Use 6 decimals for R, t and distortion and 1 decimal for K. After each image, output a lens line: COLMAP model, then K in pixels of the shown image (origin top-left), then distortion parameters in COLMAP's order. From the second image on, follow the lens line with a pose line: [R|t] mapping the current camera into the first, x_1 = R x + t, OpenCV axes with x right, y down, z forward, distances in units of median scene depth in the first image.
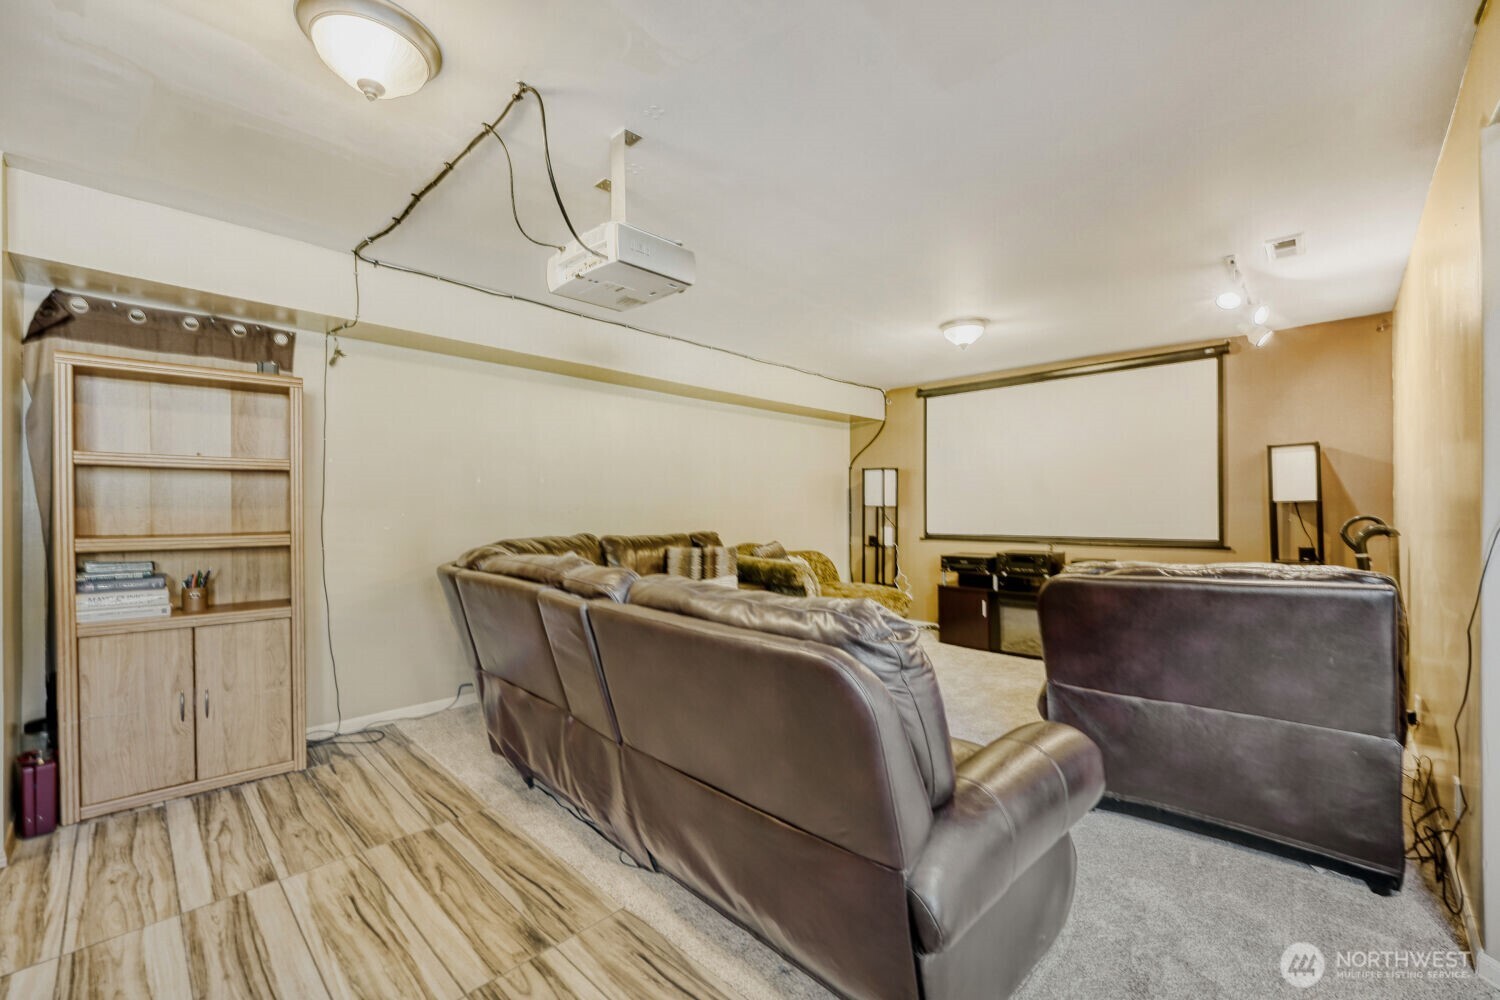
lens RADIAL K [[619.8, 0, 761.8], [0, 619.8, 509.6], [0, 0, 1]] dist [-0.004160, -0.000198]
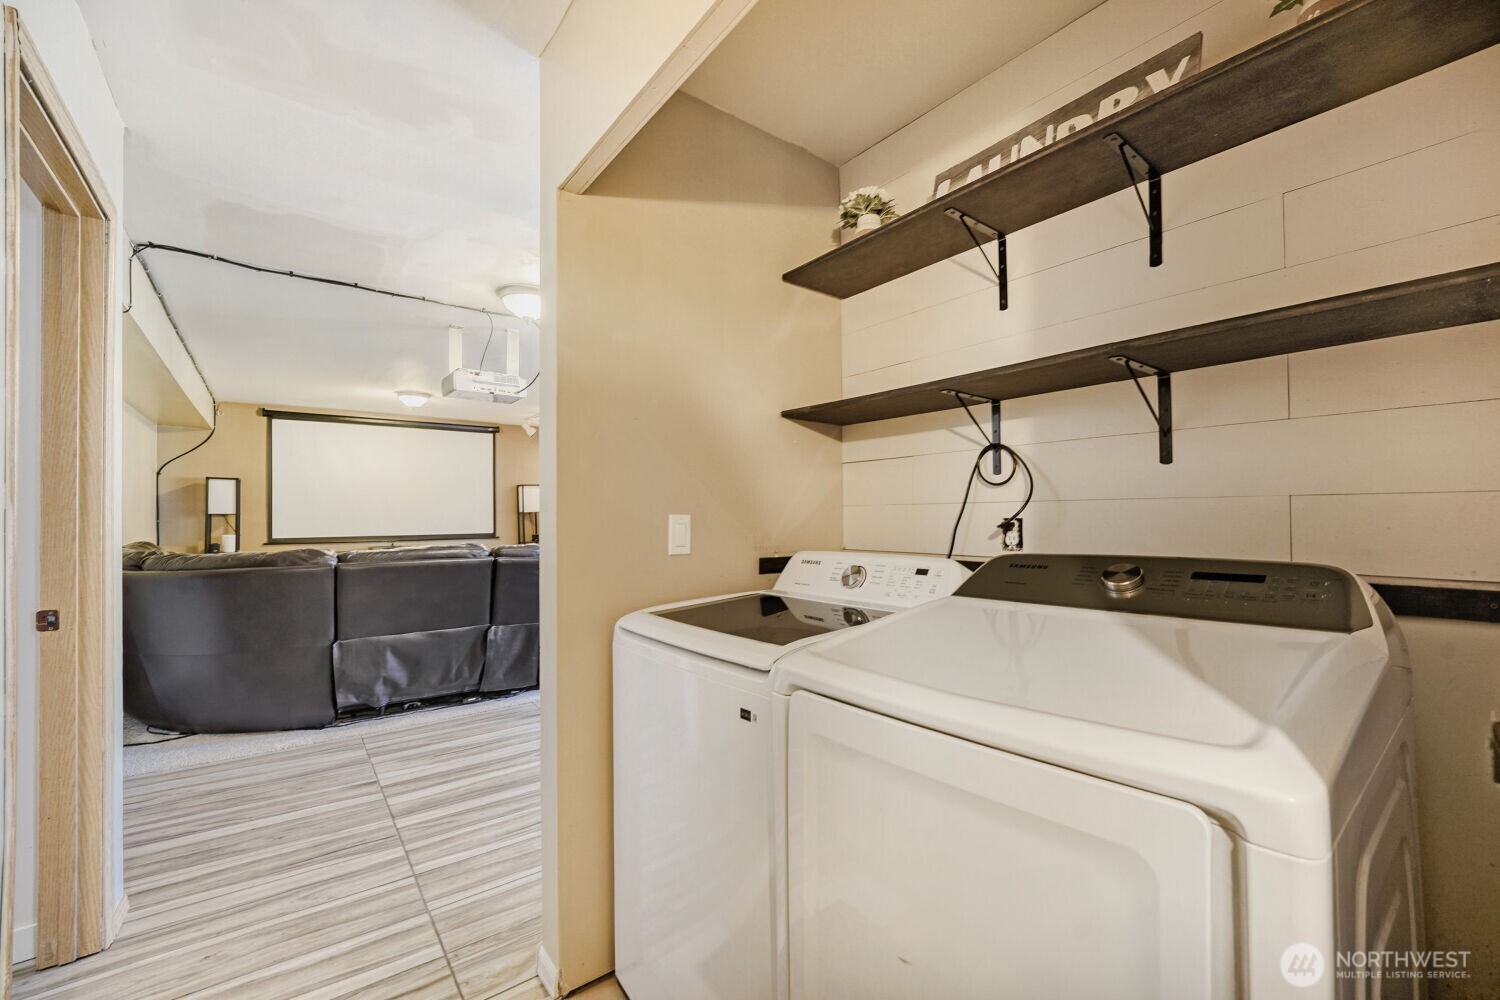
lens RADIAL K [[619.8, 0, 761.8], [0, 619.8, 509.6], [0, 0, 1]] dist [-0.004160, -0.000198]
pose [[0.125174, 0.008554, 0.992098, -1.483213], [0.010032, 0.999901, -0.009887, 0.009515], [-0.992084, 0.011191, 0.125075, -0.031452]]
